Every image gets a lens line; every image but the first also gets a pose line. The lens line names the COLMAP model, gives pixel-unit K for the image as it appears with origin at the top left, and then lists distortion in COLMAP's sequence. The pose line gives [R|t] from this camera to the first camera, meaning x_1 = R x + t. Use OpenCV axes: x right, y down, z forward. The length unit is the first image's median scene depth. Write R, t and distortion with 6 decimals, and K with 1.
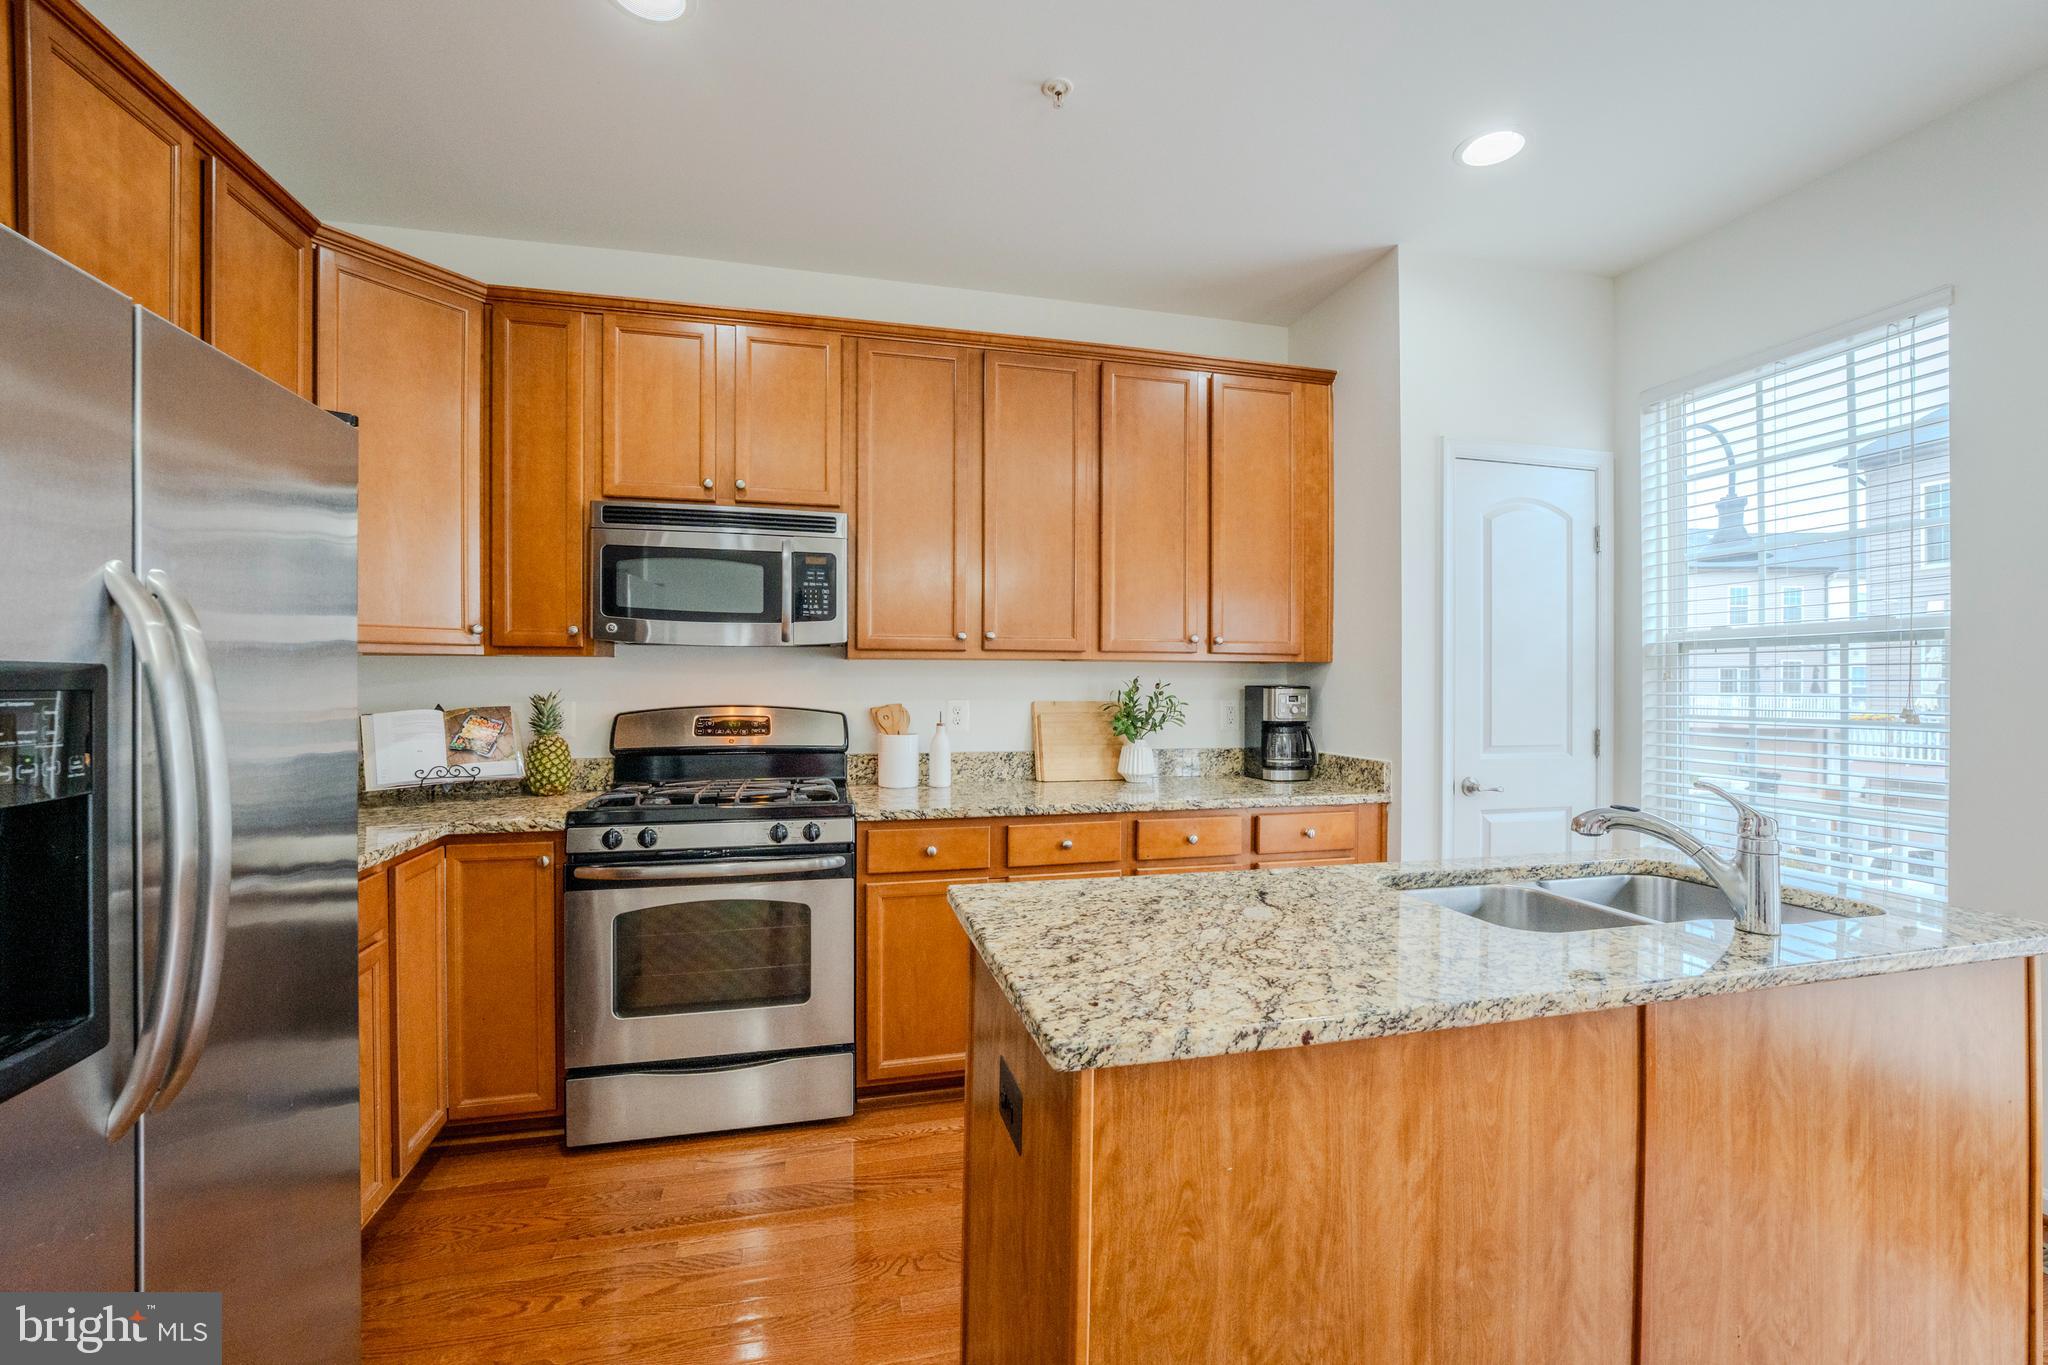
lens RADIAL K [[841.0, 0, 1025.6], [0, 841.0, 694.0], [0, 0, 1]] dist [-0.022375, 0.000294]
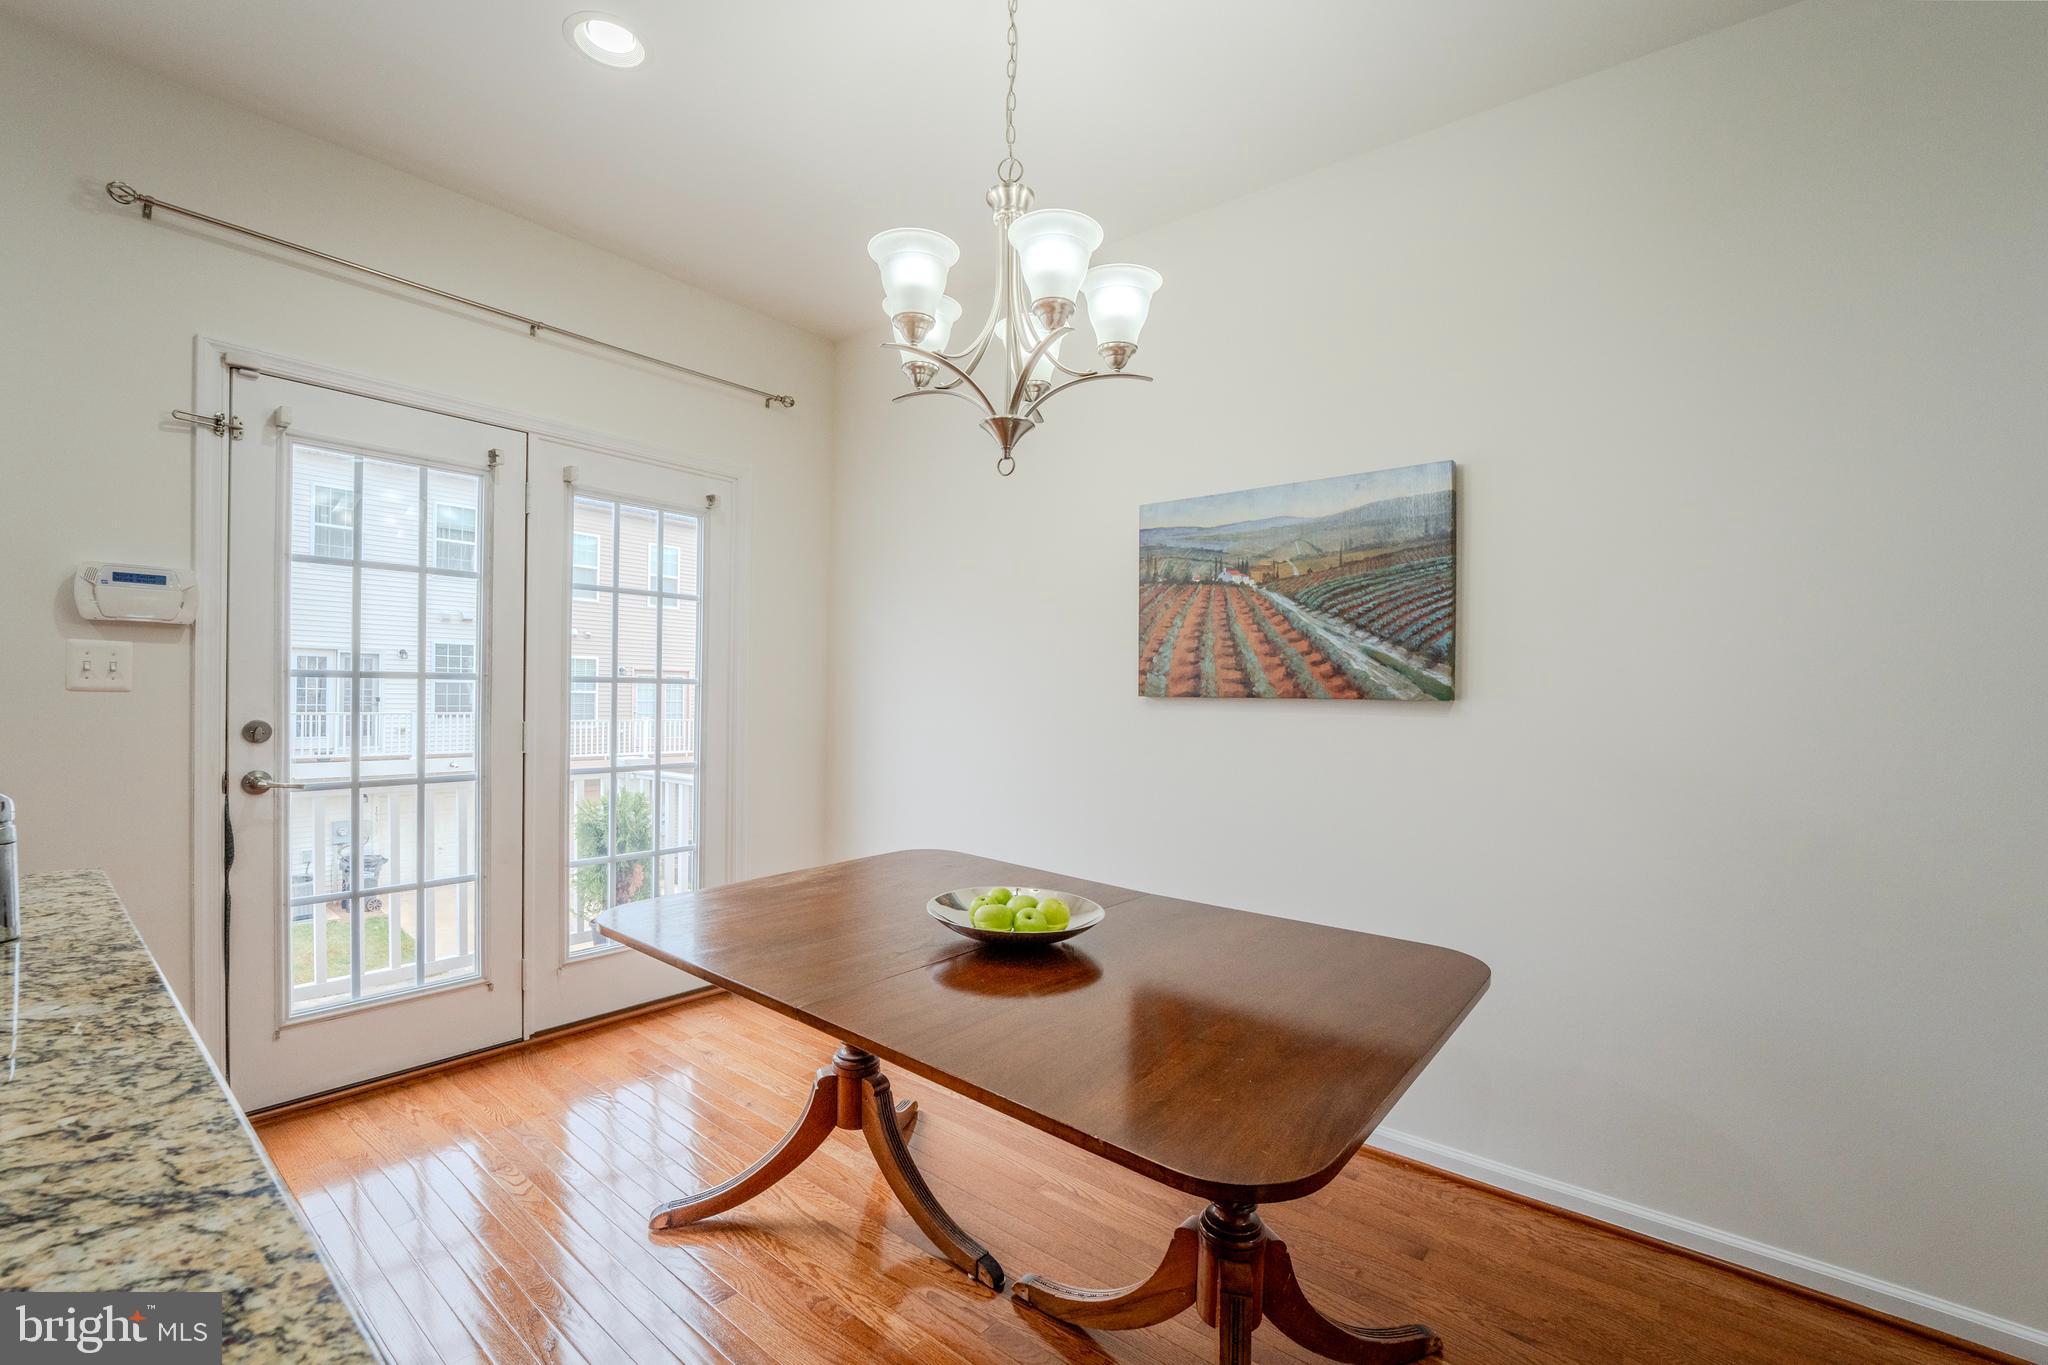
lens RADIAL K [[867.0, 0, 975.4], [0, 867.0, 698.4], [0, 0, 1]] dist [0.000853, -0.000134]
pose [[-0.561323, -0.024196, 0.827243, -0.169789], [-0.014868, 0.999706, 0.019152, 0.009639], [-0.827463, -0.001549, -0.561518, 0.328196]]
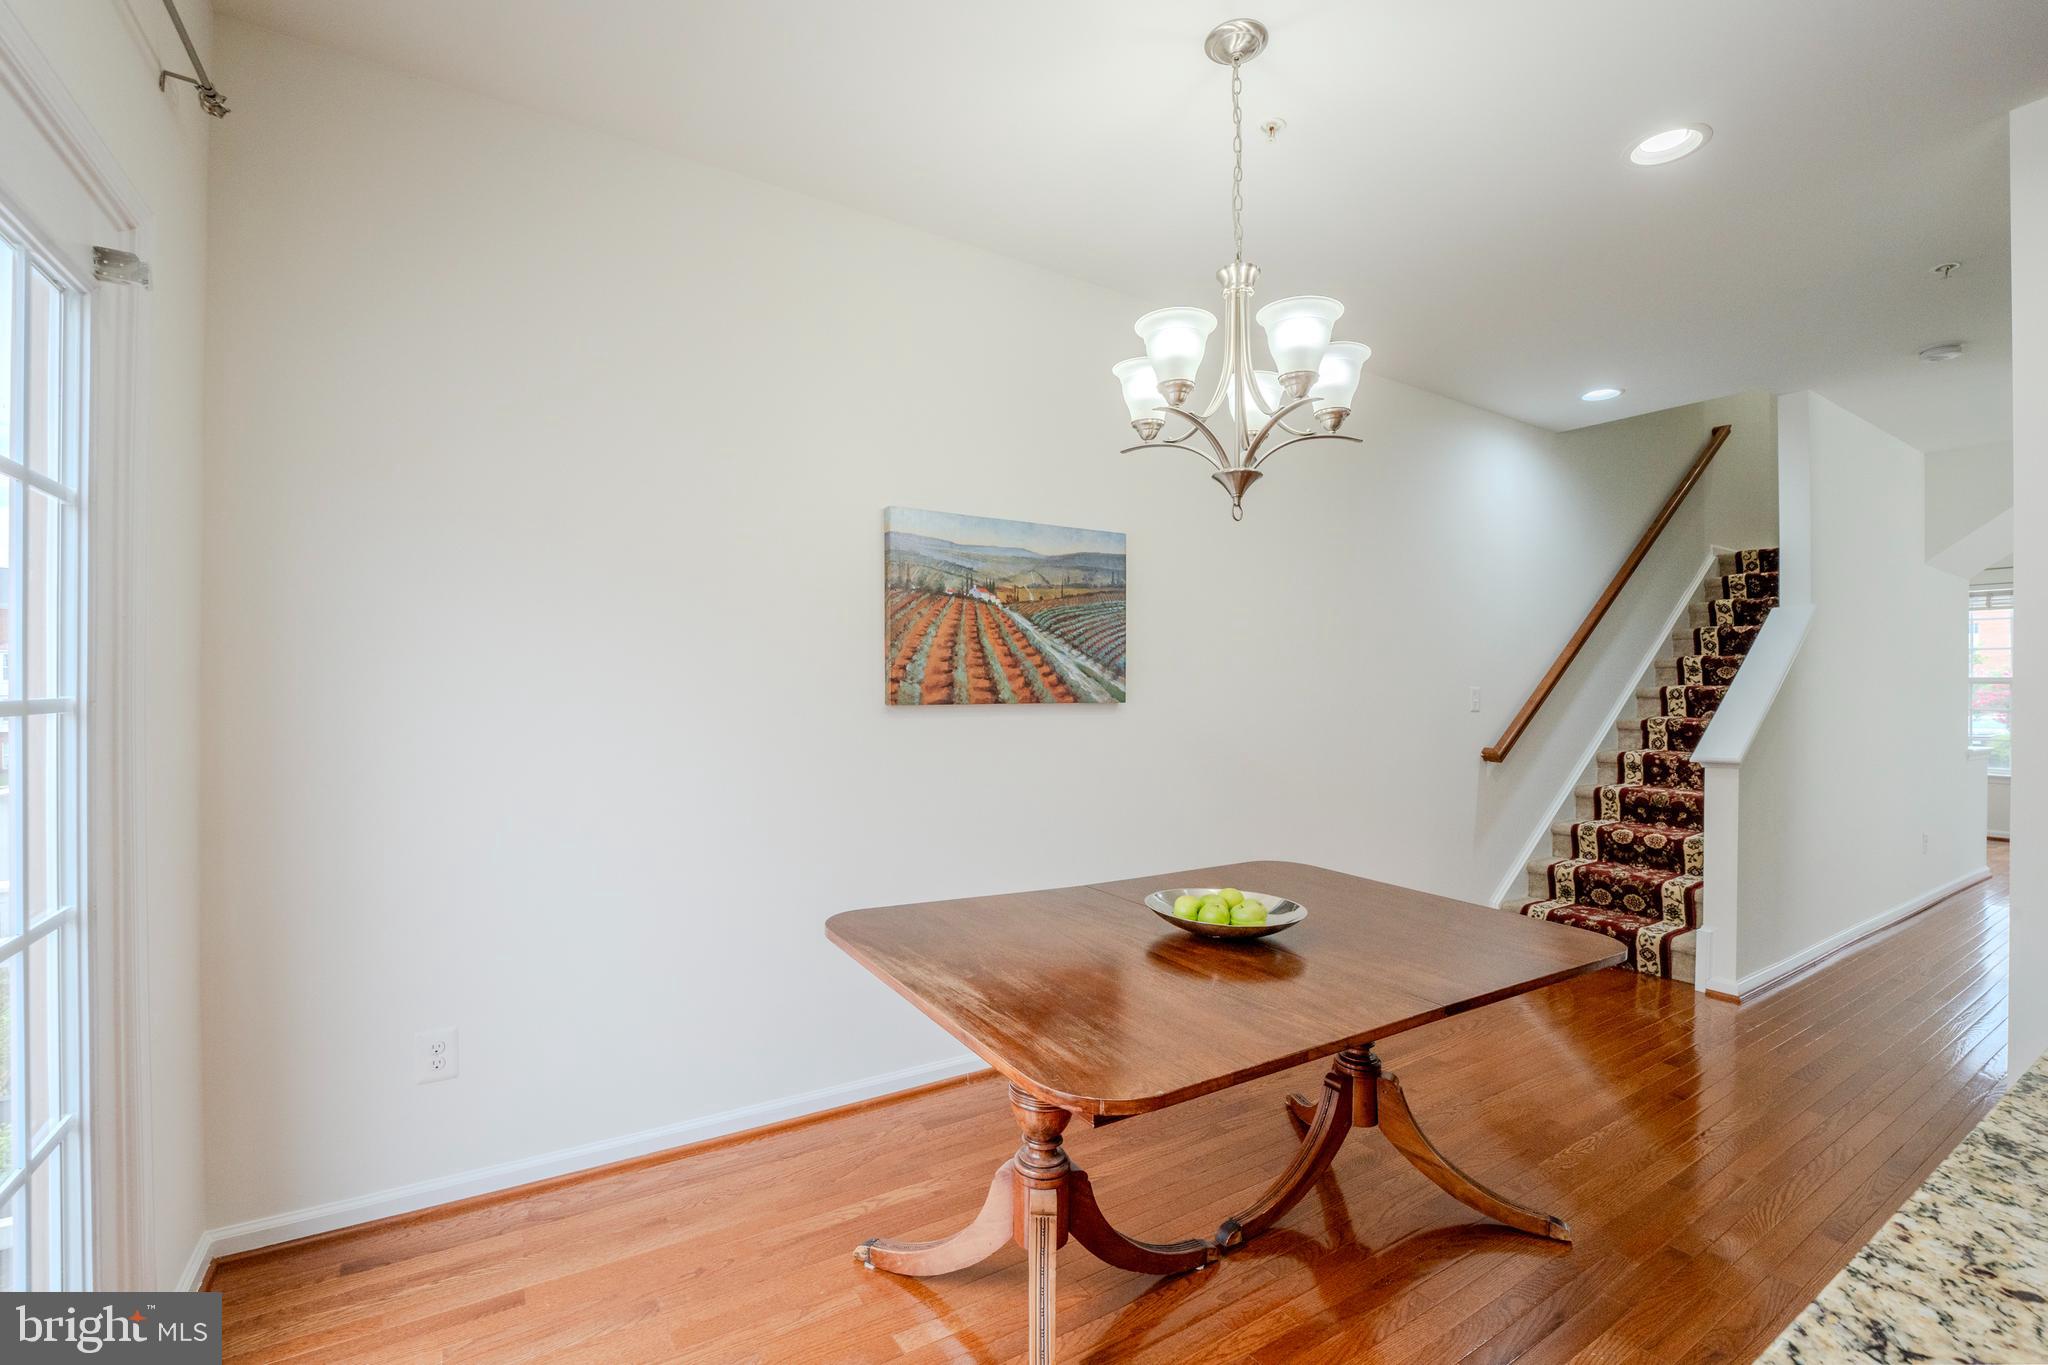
lens RADIAL K [[883.6, 0, 1032.9], [0, 883.6, 689.6], [0, 0, 1]] dist [-0.000888, -0.000017]
pose [[-0.952875, -0.010814, -0.303171, 0.764467], [-0.014512, 0.999845, 0.009948, -0.006939], [0.303017, 0.013879, -0.952884, 0.607055]]
